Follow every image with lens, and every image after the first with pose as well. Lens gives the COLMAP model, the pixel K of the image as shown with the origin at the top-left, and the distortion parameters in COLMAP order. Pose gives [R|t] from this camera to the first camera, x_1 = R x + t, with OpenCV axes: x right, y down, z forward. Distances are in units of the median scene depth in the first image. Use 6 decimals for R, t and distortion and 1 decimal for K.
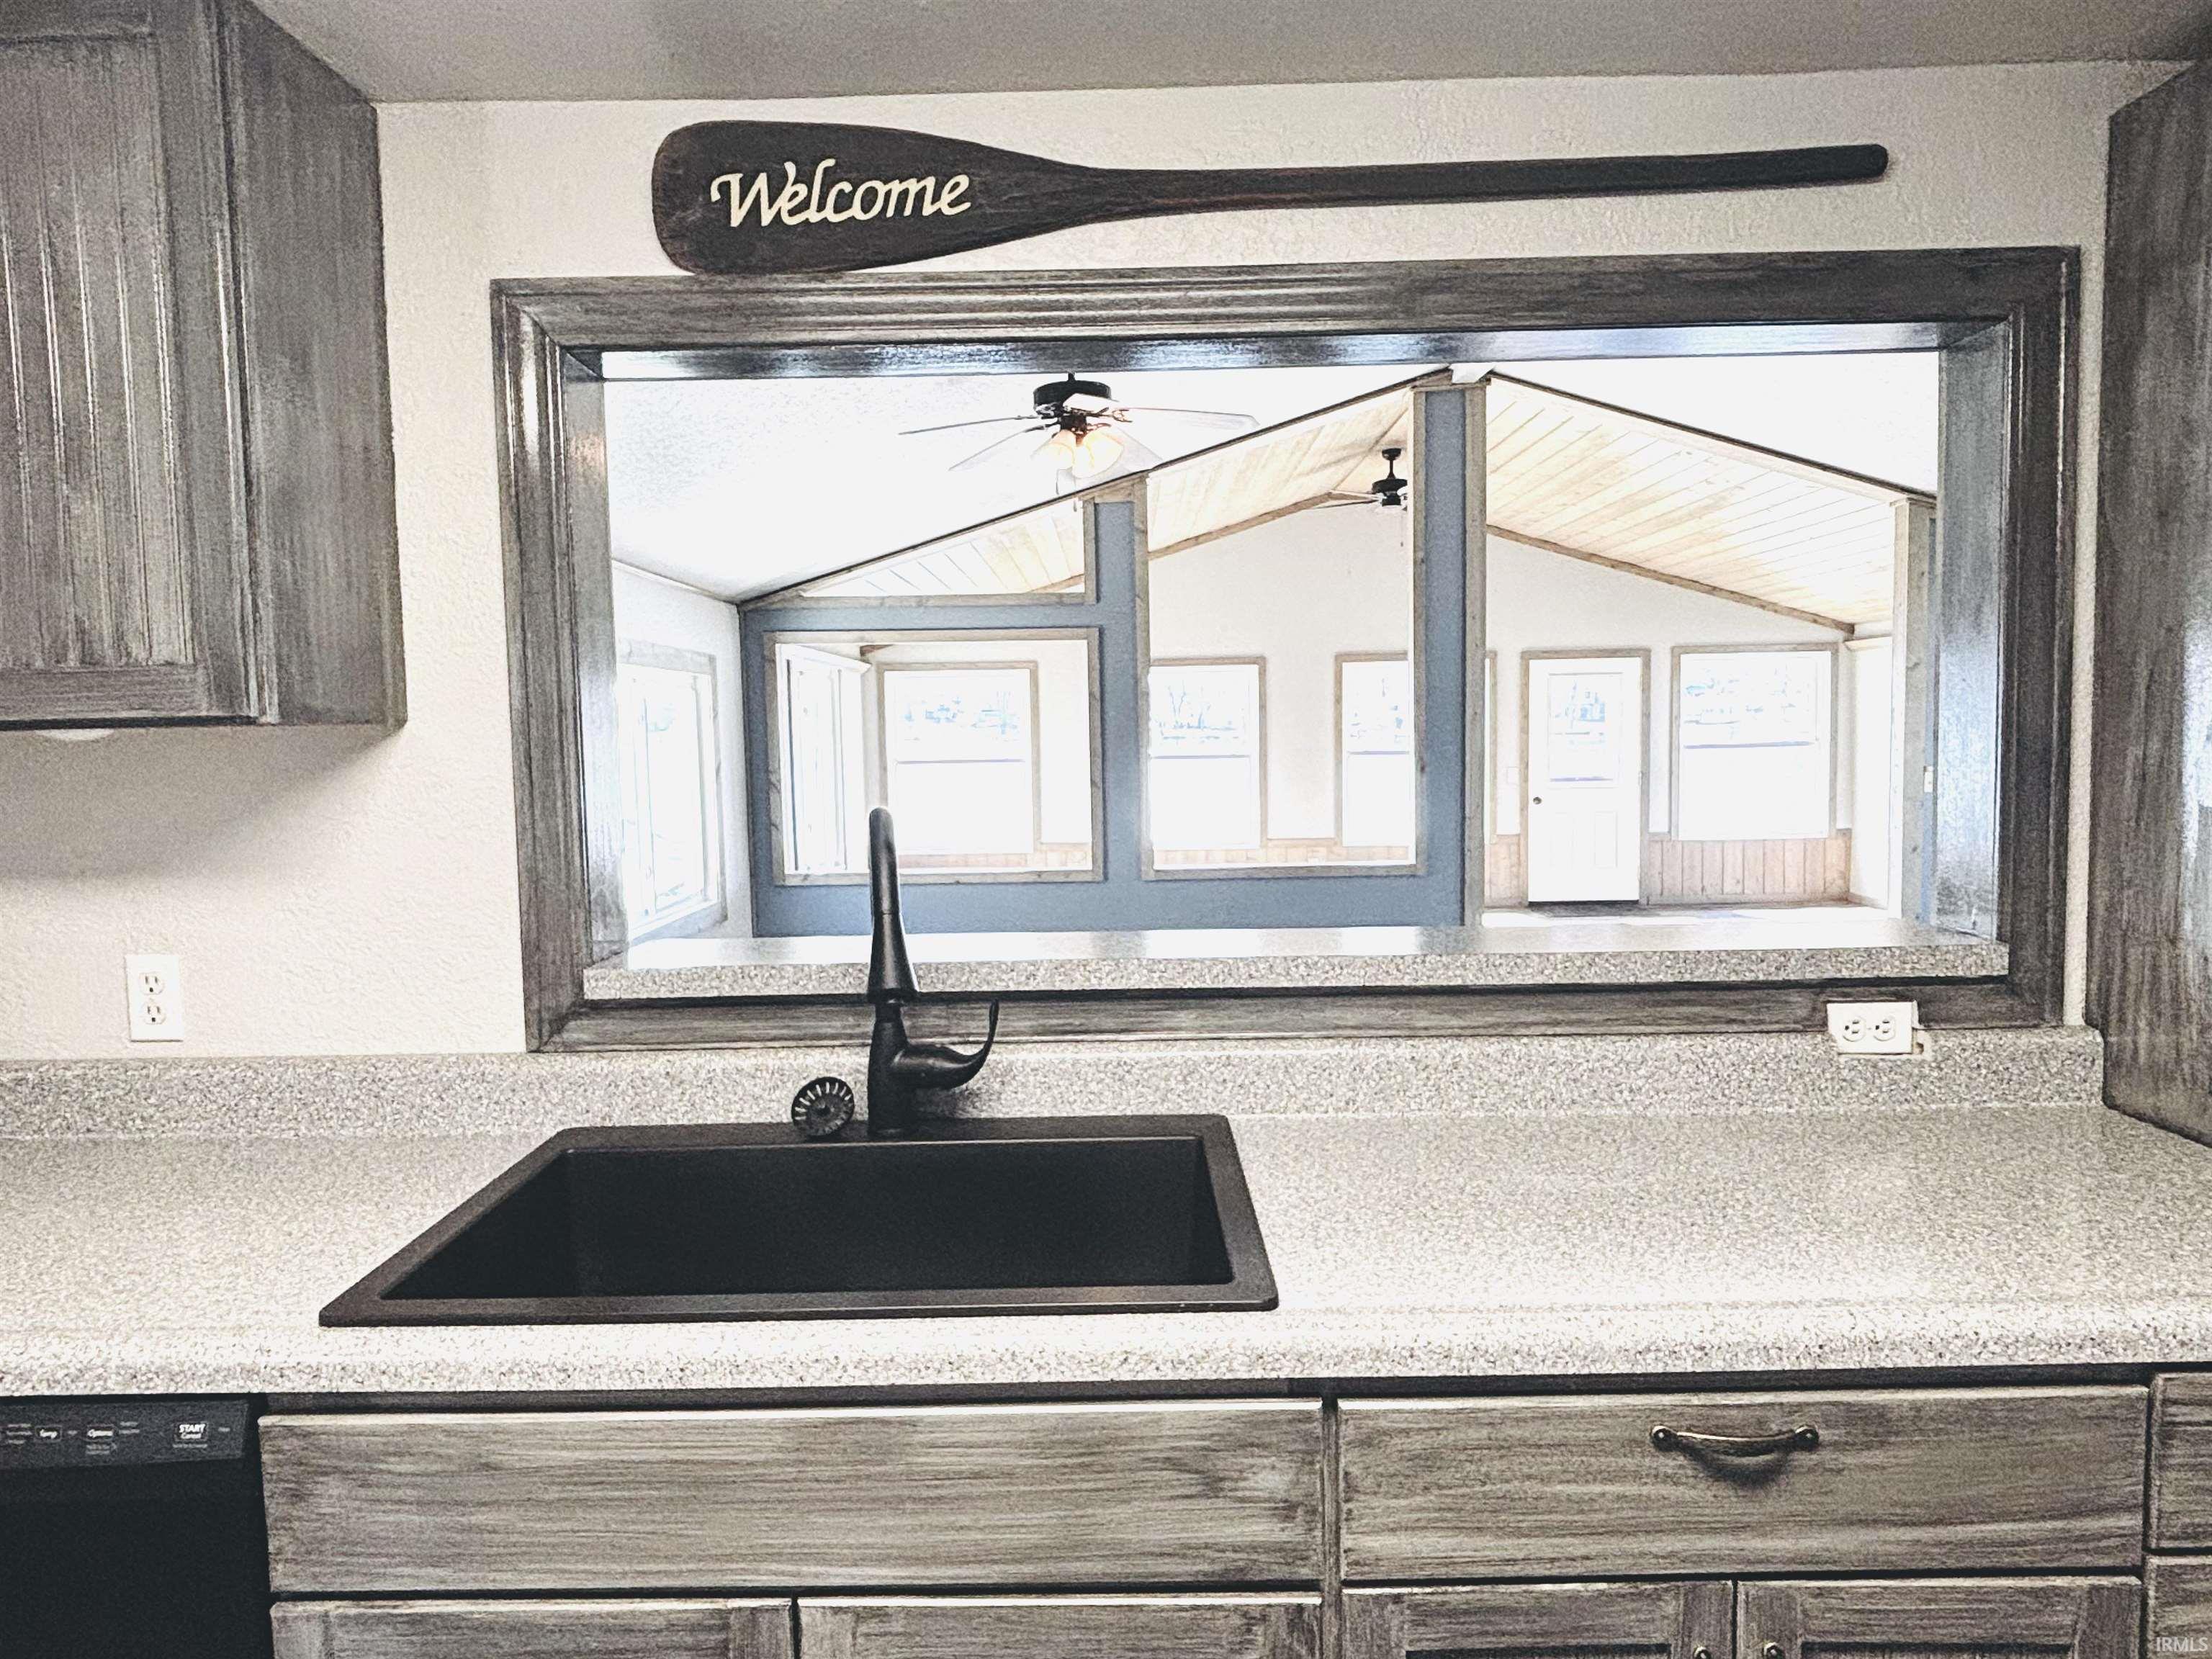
lens RADIAL K [[1393.3, 0, 1103.3], [0, 1393.3, 831.6], [0, 0, 1]] dist [0.046159, -0.000876]
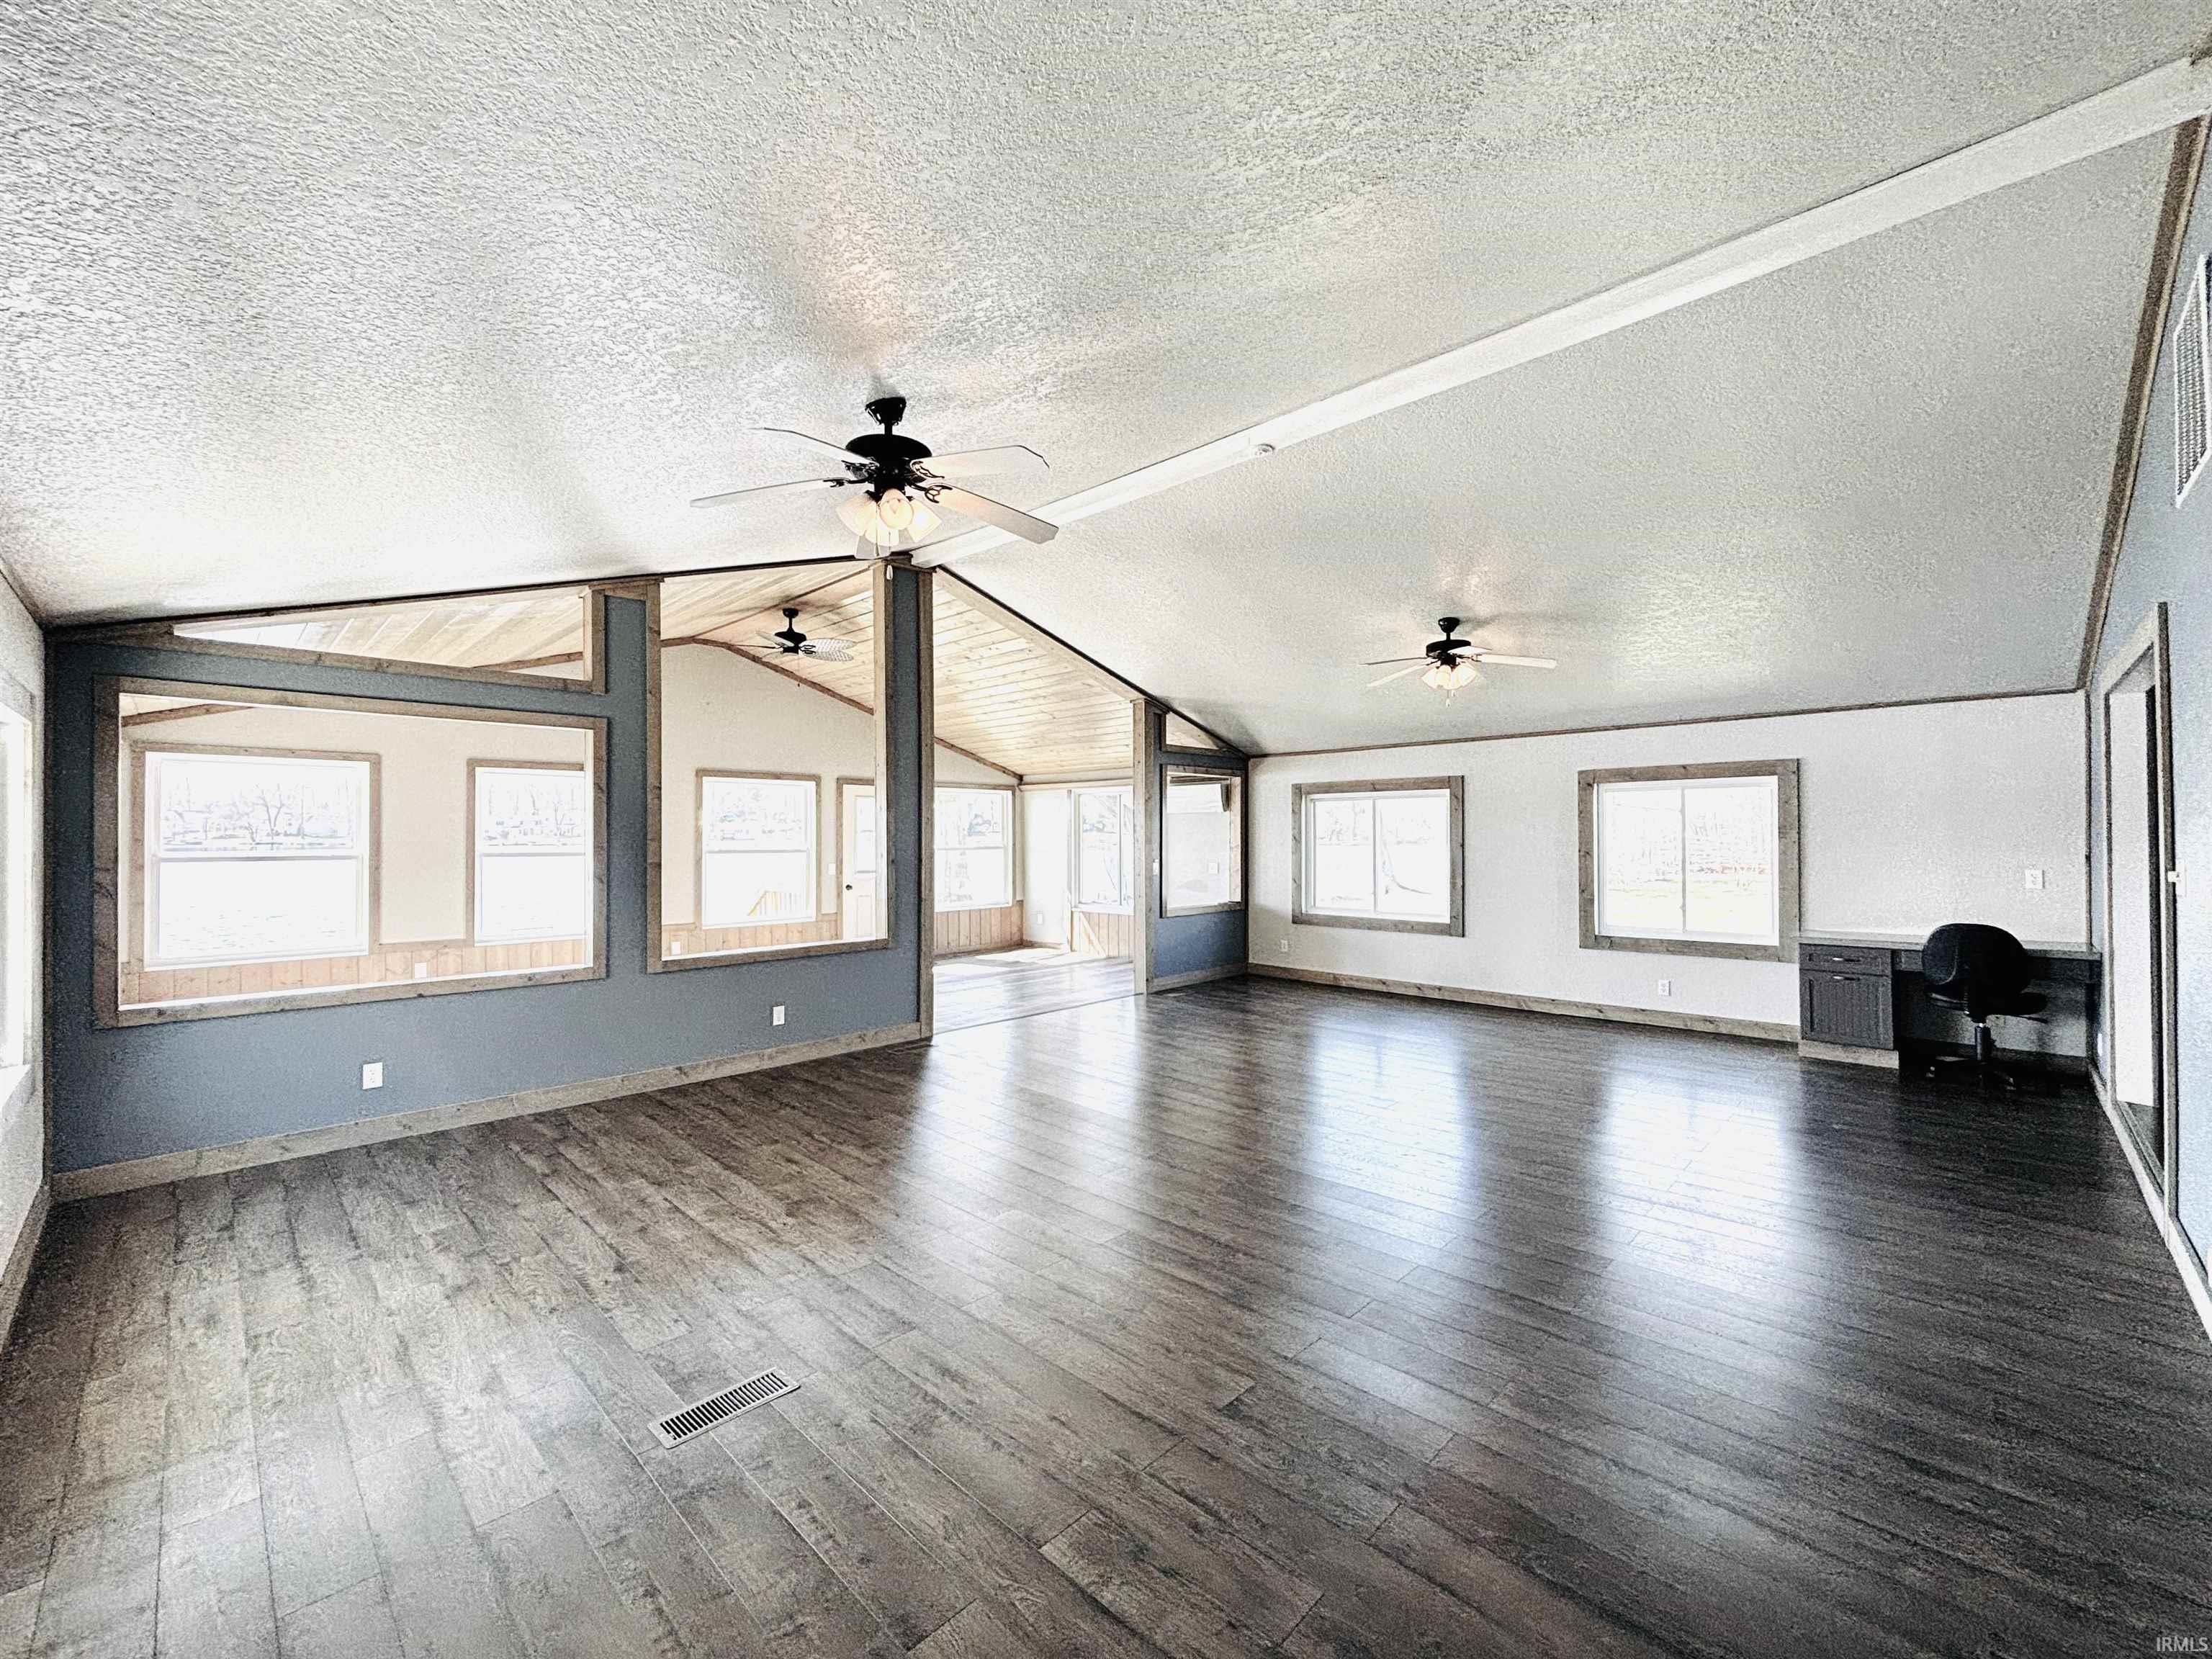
lens RADIAL K [[898.7, 0, 1131.9], [0, 898.7, 832.7], [0, 0, 1]] dist [-0.001496, -0.000147]
pose [[0.680352, 0.019598, 0.732624, -0.144583], [0.042510, 0.996904, -0.066144, -0.005787], [-0.731652, 0.076145, 0.677412, 0.205583]]
